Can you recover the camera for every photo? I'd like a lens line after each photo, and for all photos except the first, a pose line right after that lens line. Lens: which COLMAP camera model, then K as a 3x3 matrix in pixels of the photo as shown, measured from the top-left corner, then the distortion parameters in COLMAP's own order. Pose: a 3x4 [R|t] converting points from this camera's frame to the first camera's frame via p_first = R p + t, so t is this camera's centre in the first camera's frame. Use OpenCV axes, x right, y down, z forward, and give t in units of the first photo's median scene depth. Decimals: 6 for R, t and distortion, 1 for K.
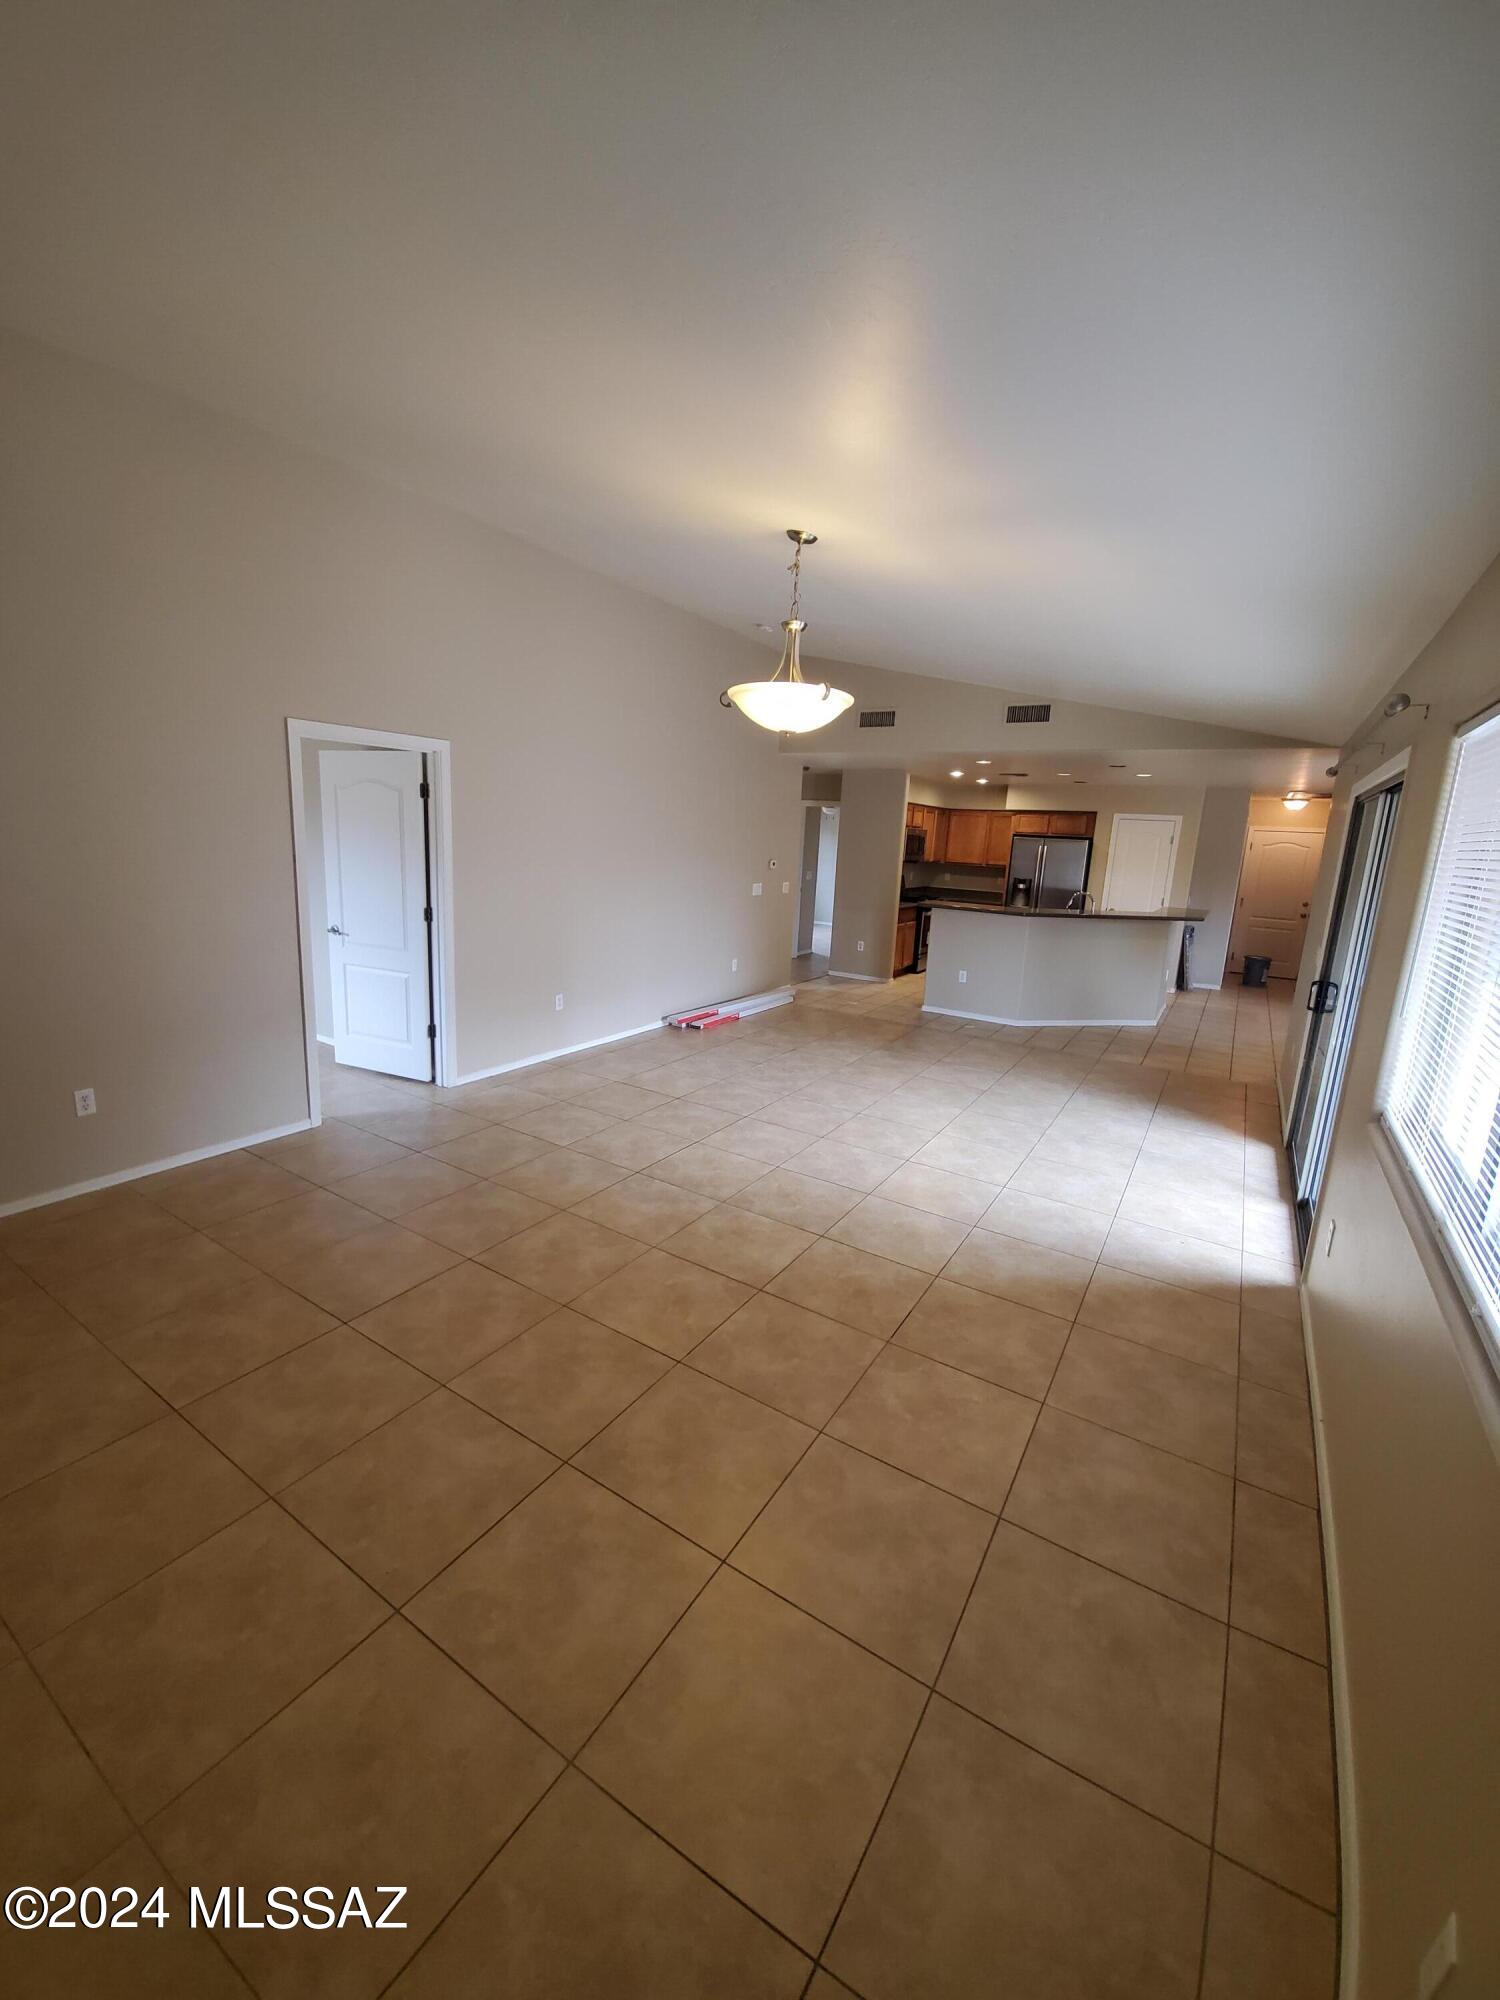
lens RADIAL K [[803.5, 0, 745.8], [0, 803.5, 991.6], [0, 0, 1]] dist [-0.019026, -0.000814]
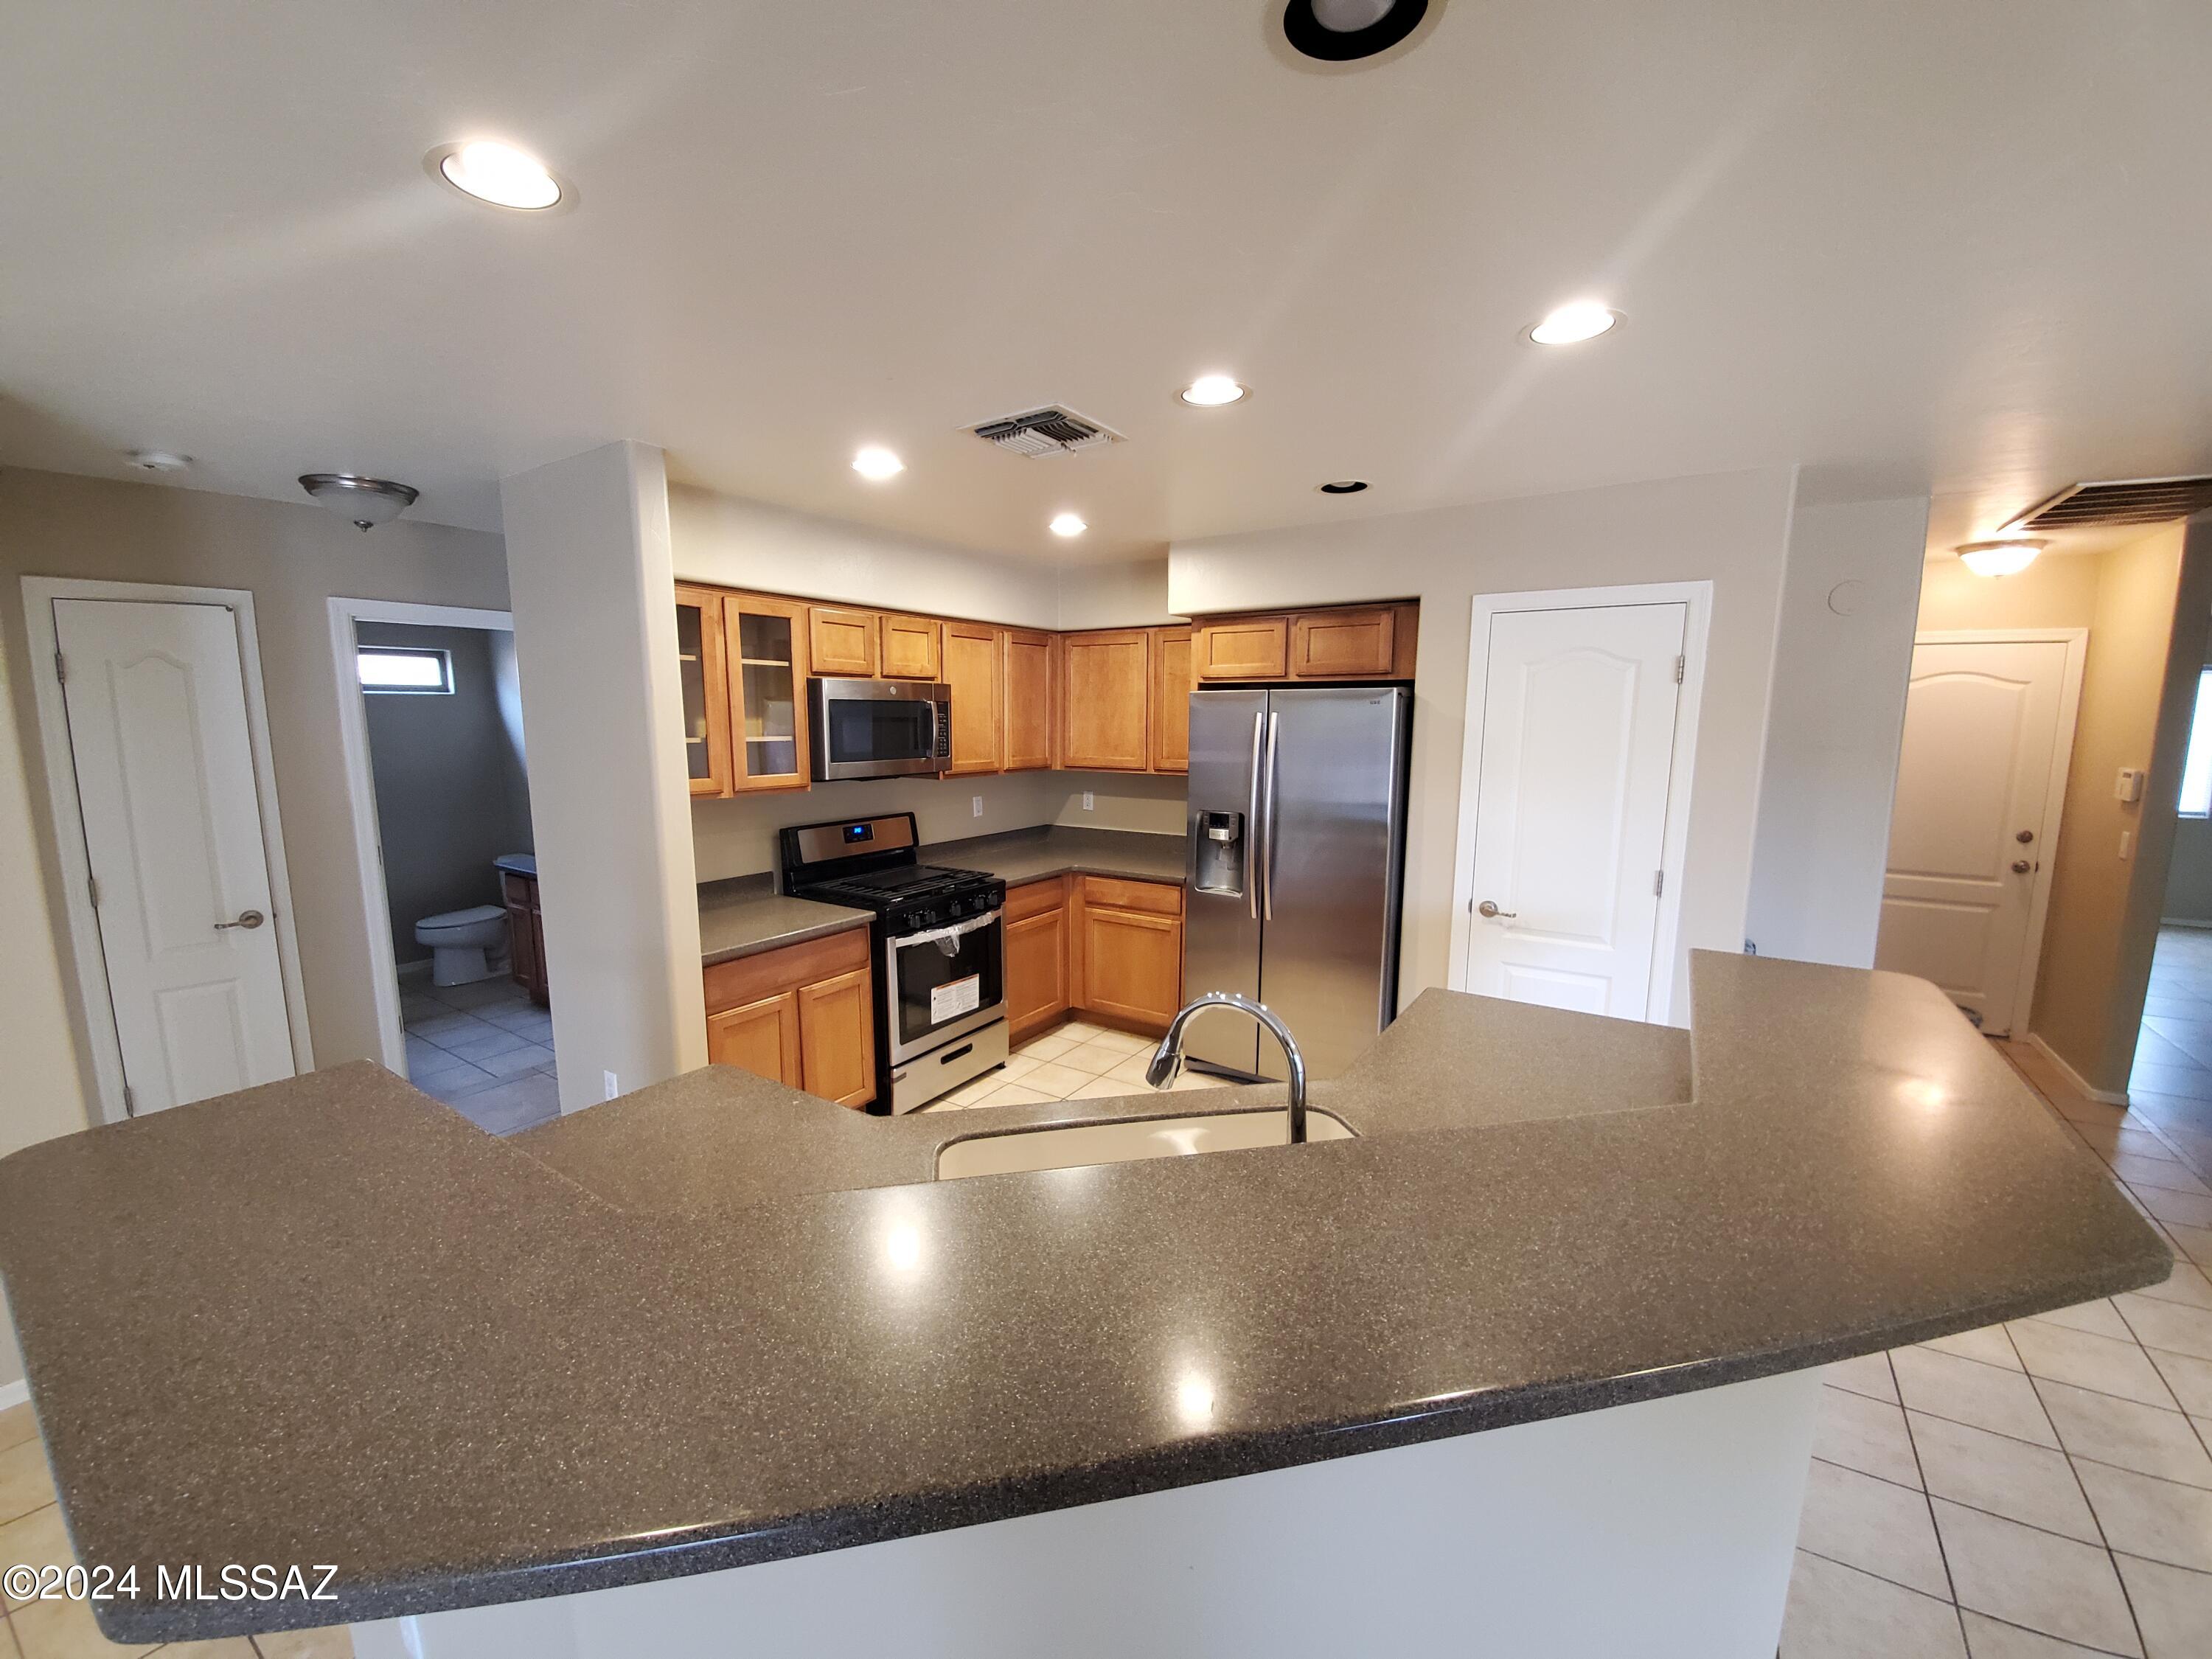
lens RADIAL K [[888.7, 0, 1107.0], [0, 888.7, 849.3], [0, 0, 1]] dist [-0.019026, -0.000814]
pose [[0.998821, -0.044452, -0.019488, 0.302735], [0.043489, 0.997931, -0.047349, -0.108946], [0.021553, 0.046446, 0.998688, 0.621559]]
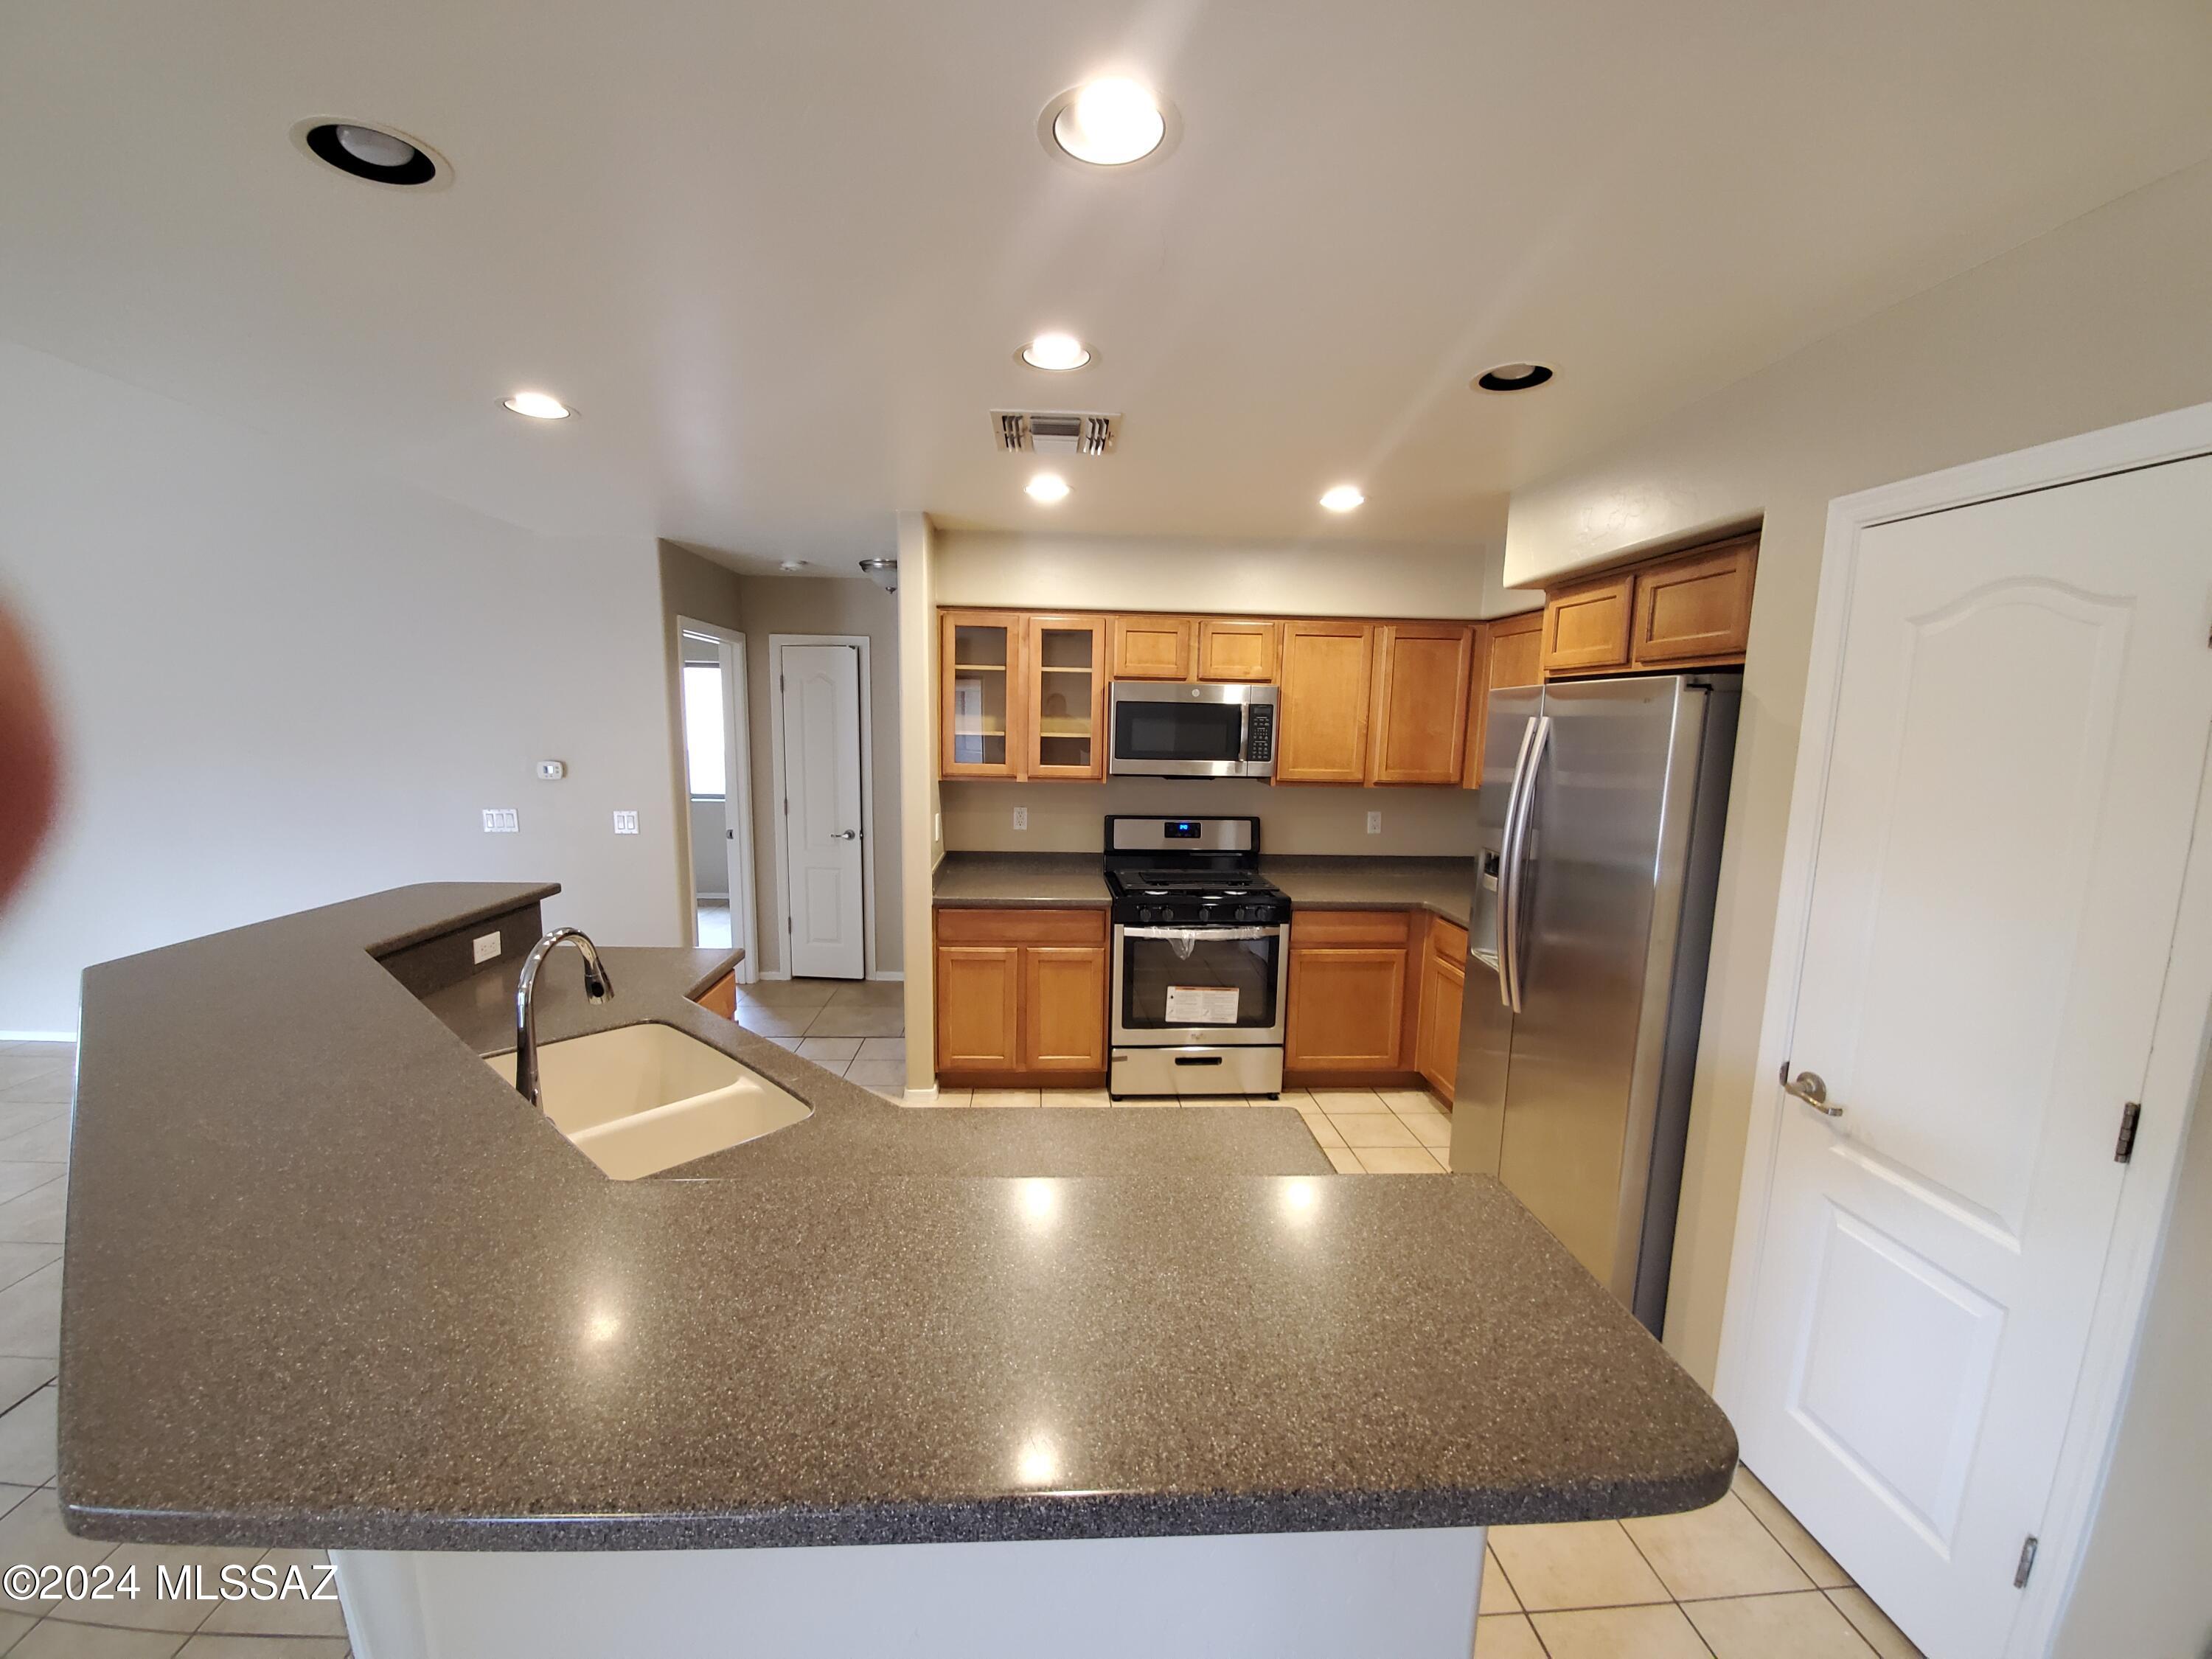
lens RADIAL K [[888.7, 0, 1062.0], [0, 888.7, 843.7], [0, 0, 1]] dist [-0.019026, -0.000814]
pose [[0.569292, 0.076812, -0.818539, 0.489903], [-0.151011, 0.988456, -0.012271, -0.119395], [0.808148, 0.130594, 0.574319, 0.729213]]
